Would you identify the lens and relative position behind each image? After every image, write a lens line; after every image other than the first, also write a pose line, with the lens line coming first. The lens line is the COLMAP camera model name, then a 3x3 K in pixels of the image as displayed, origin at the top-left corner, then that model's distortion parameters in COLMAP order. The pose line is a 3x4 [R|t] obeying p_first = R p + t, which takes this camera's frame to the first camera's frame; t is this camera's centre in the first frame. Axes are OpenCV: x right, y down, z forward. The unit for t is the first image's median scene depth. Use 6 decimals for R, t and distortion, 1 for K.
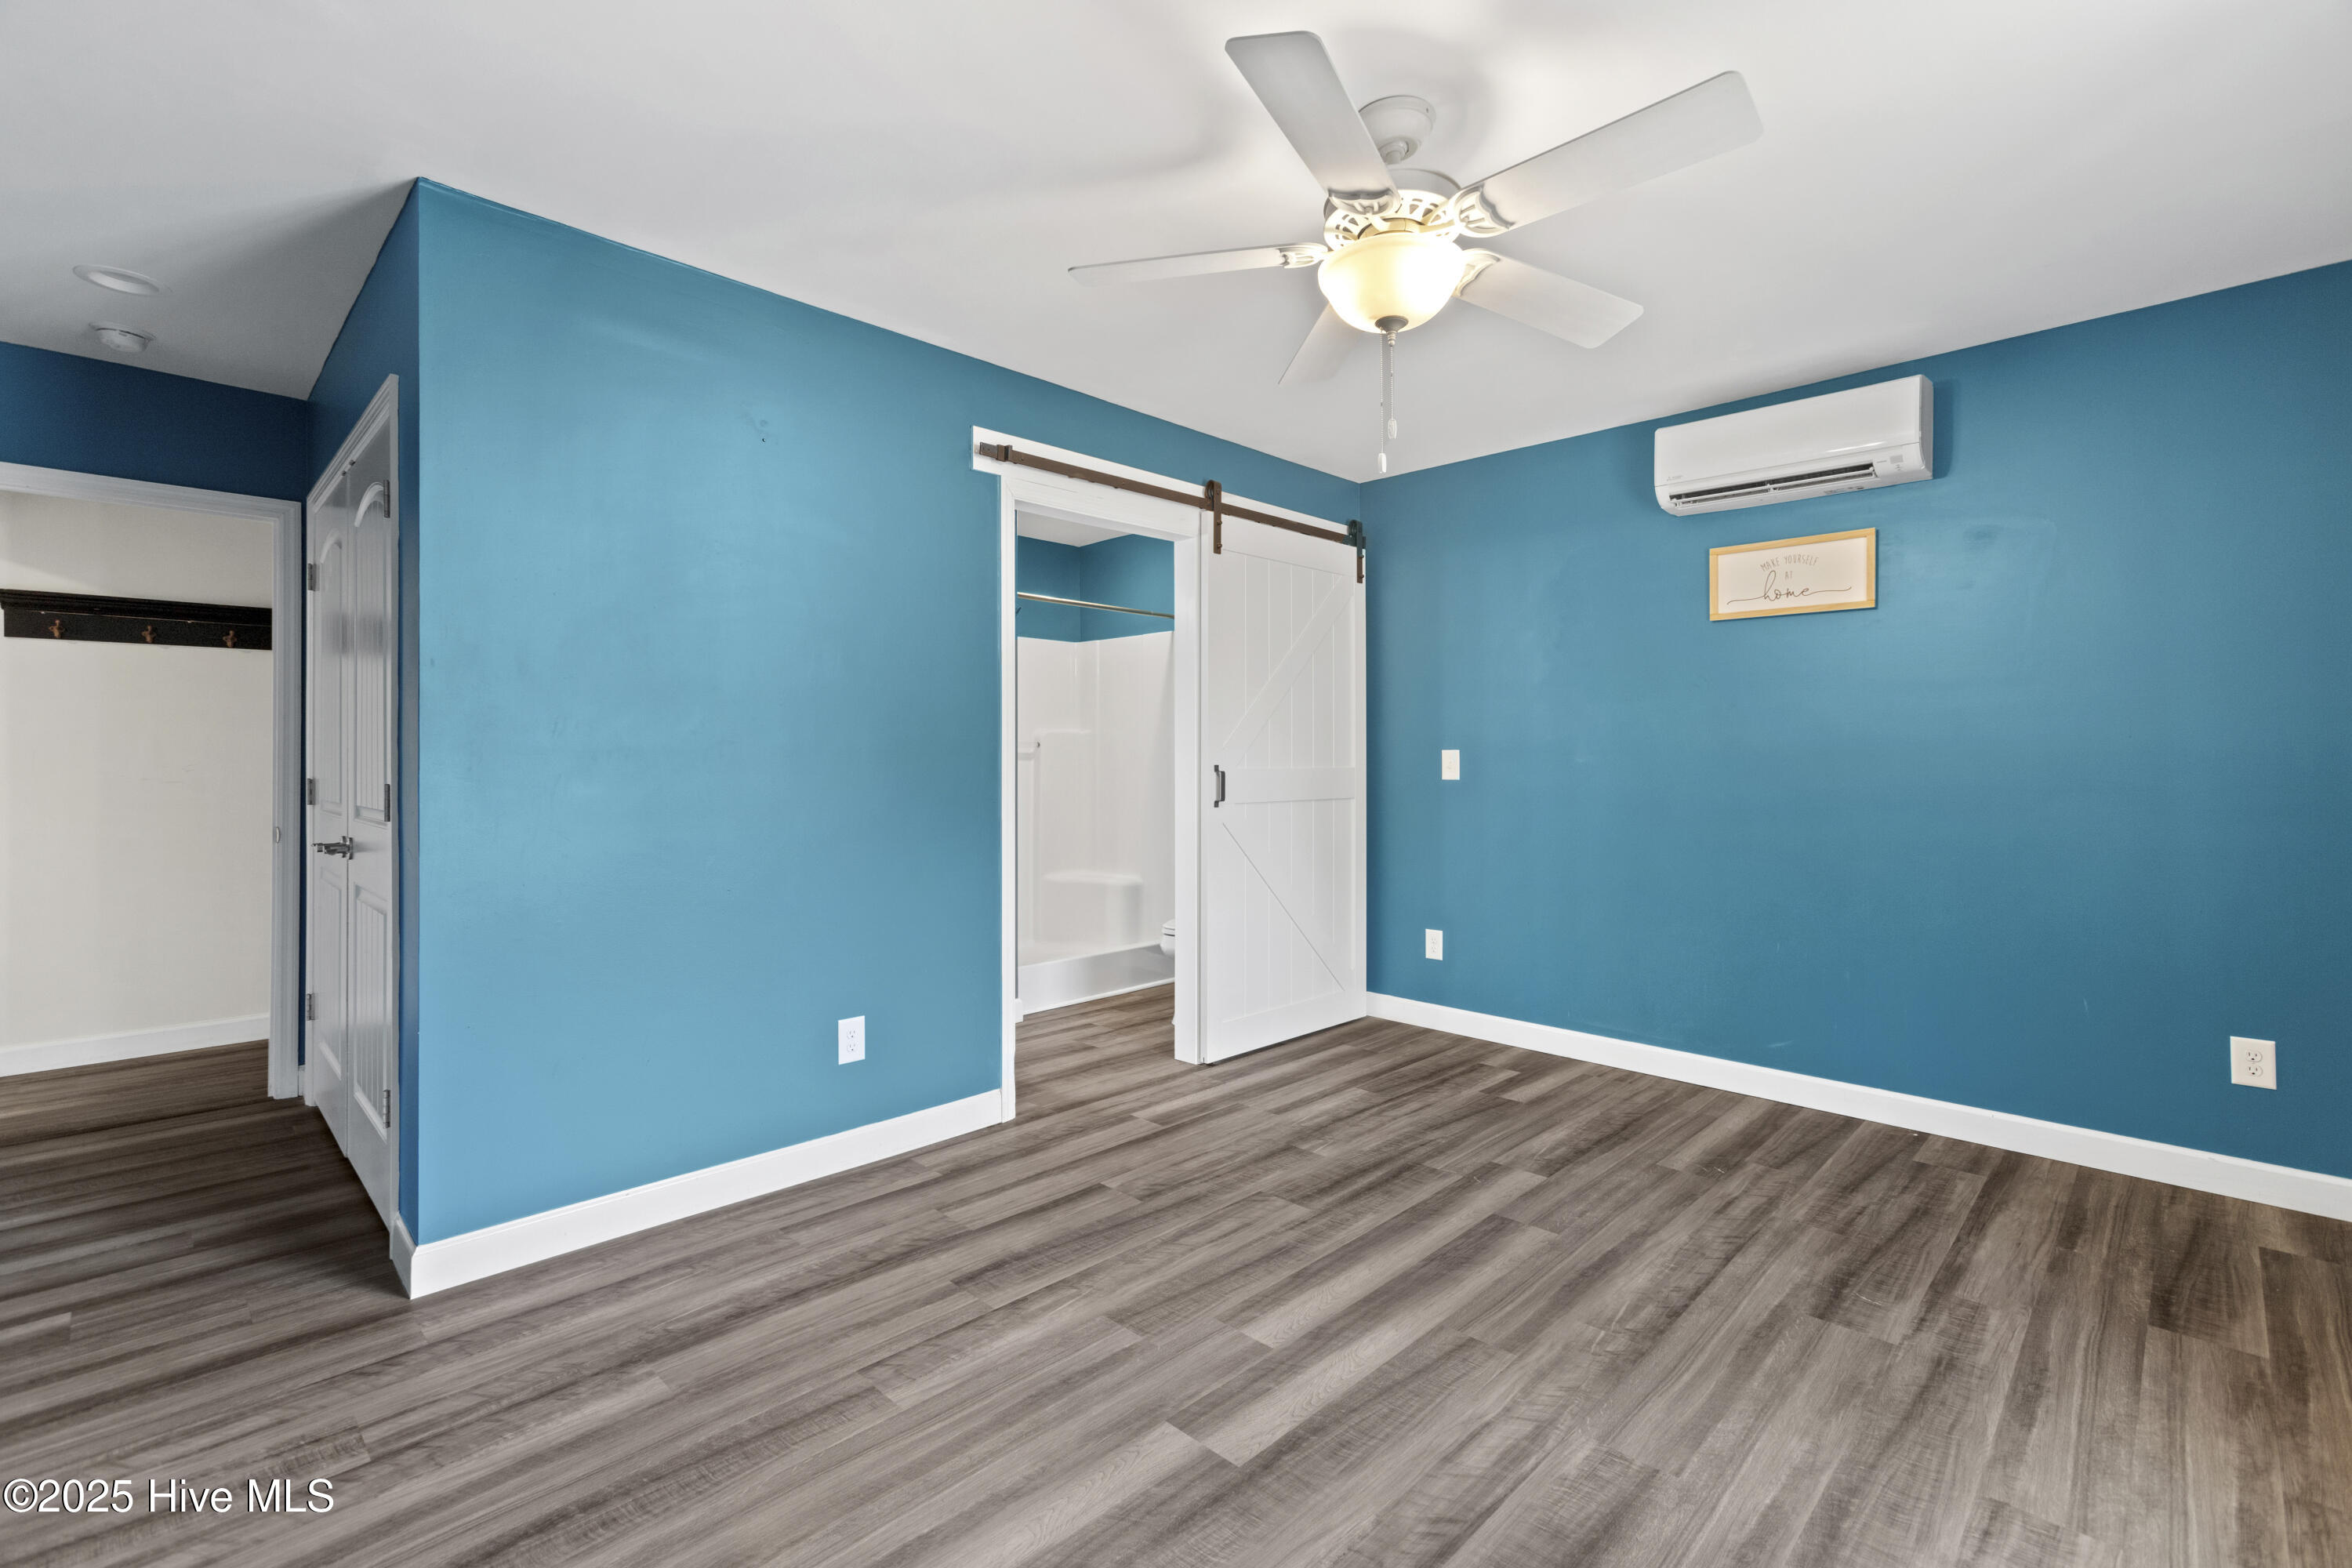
lens RADIAL K [[1044.6, 0, 1176.1], [0, 1044.6, 775.4], [0, 0, 1]] dist [0.000176, 0.001512]
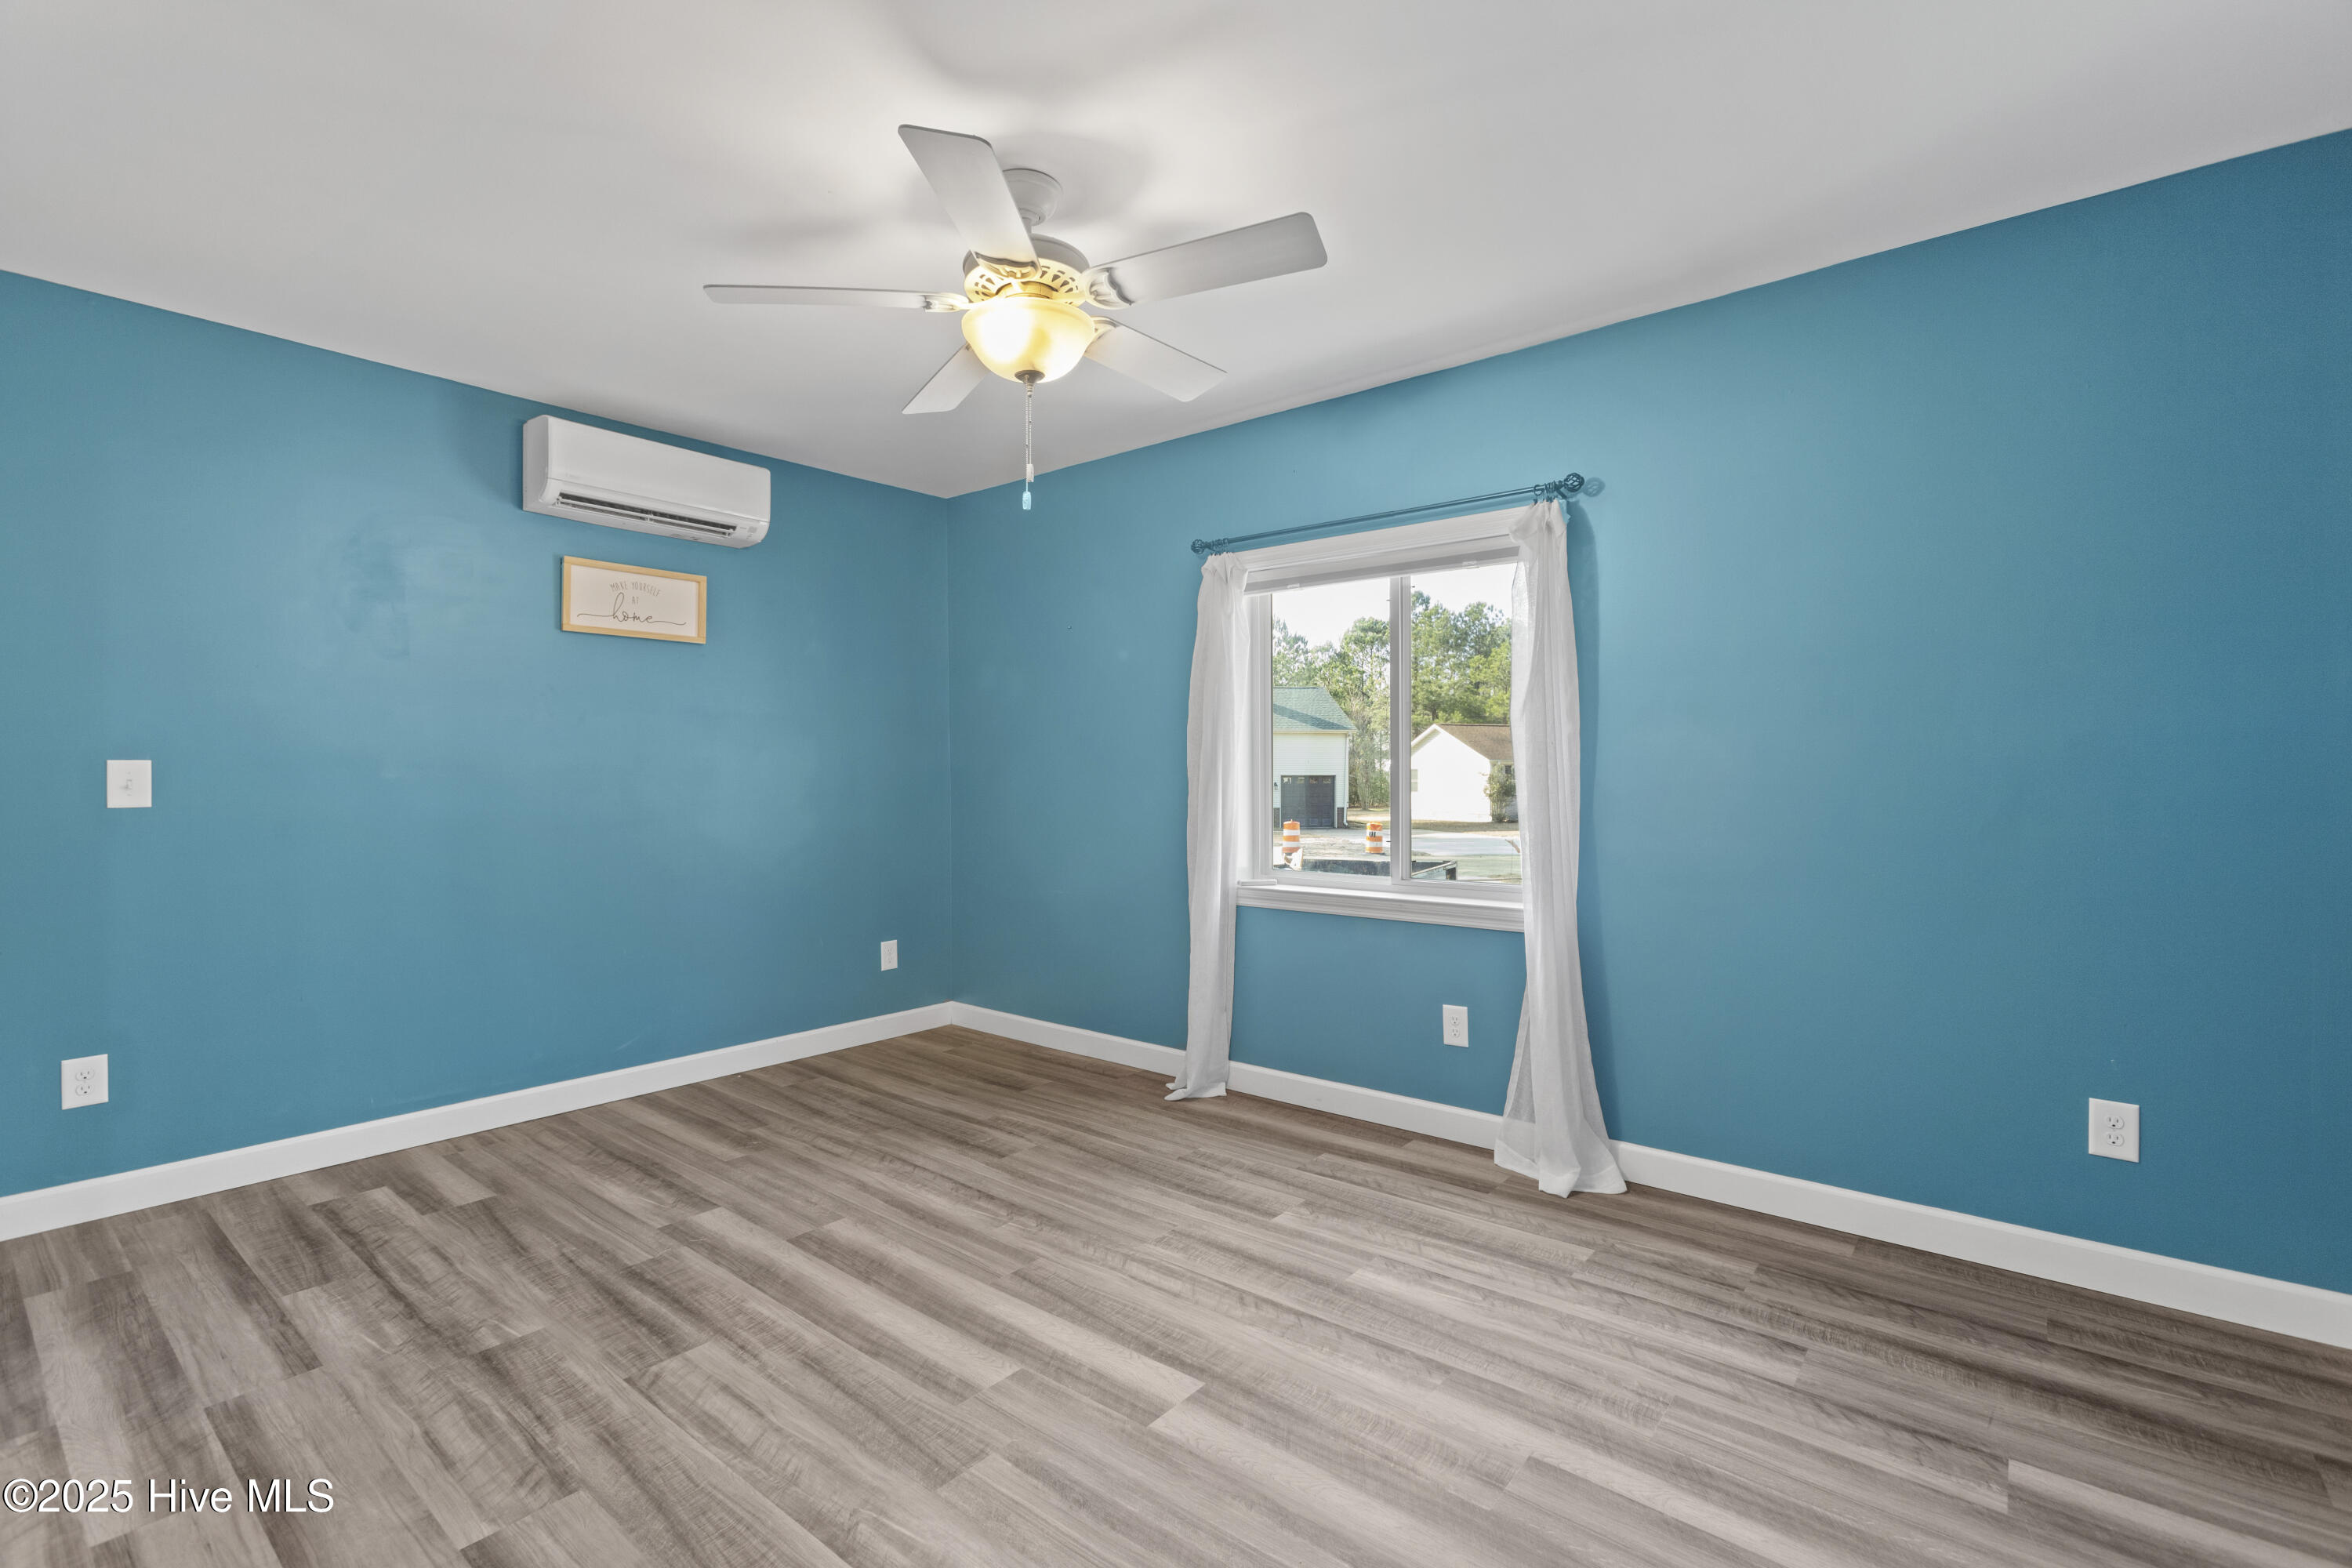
lens RADIAL K [[1044.6, 0, 1178.5], [0, 1044.6, 776.3], [0, 0, 1]] dist [0.000176, 0.001512]
pose [[-0.083371, -0.002954, 0.996514, -0.657904], [0.017422, 0.999838, 0.004421, -0.008471], [-0.996366, 0.017730, -0.083306, 0.675950]]
